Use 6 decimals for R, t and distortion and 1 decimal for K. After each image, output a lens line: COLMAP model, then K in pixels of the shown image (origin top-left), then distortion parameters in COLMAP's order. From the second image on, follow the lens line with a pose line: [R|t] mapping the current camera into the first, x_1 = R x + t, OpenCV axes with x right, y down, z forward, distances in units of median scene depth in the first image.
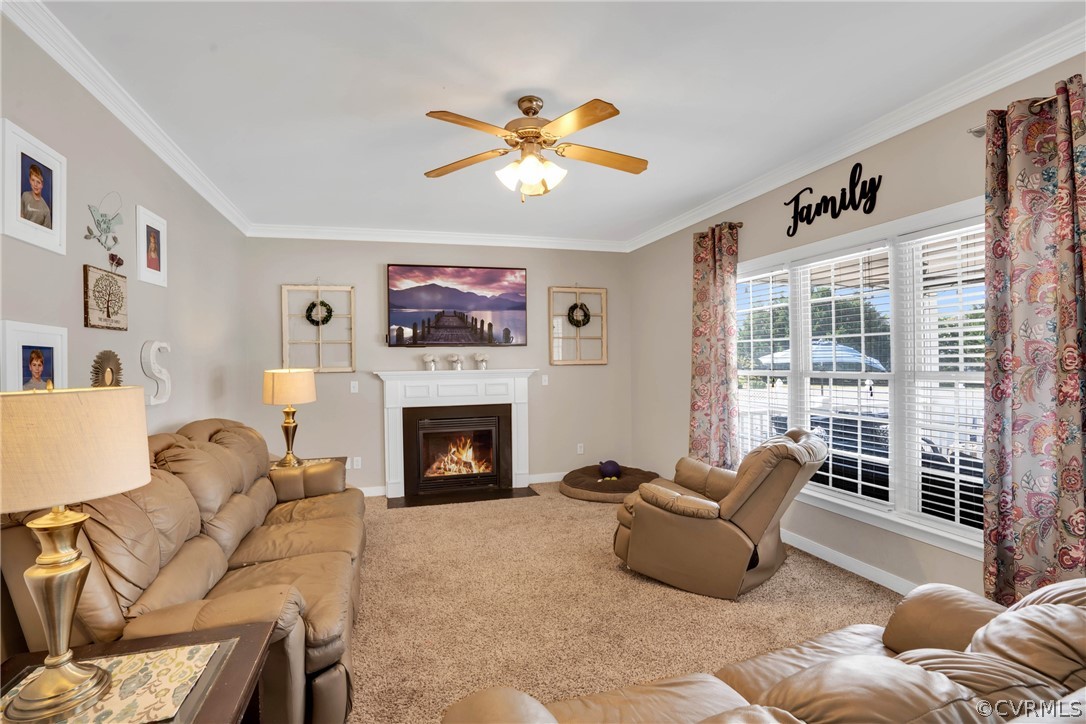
lens RADIAL K [[569.0, 0, 543.0], [0, 569.0, 362.0], [0, 0, 1]] dist [0.000510, 0.000206]
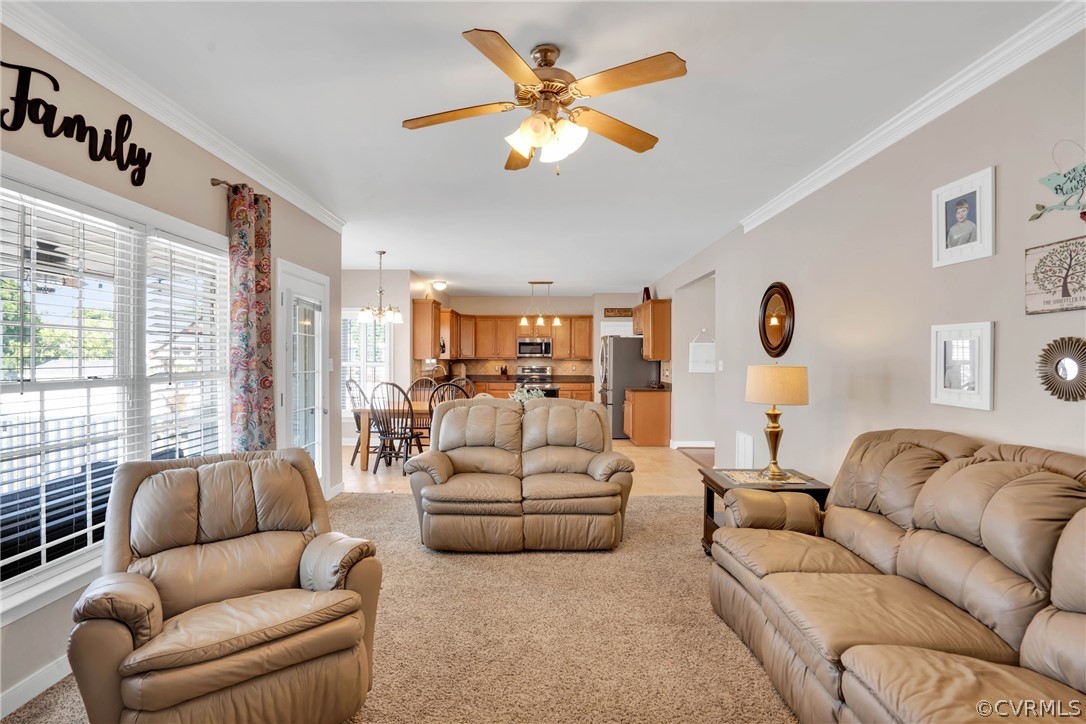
lens RADIAL K [[569.0, 0, 543.0], [0, 569.0, 362.0], [0, 0, 1]] dist [0.000510, 0.000206]
pose [[-0.961309, 0.013285, 0.275150, -0.212743], [0.015917, 0.999846, 0.007332, -0.002308], [-0.275011, 0.011428, -0.961373, 1.586461]]
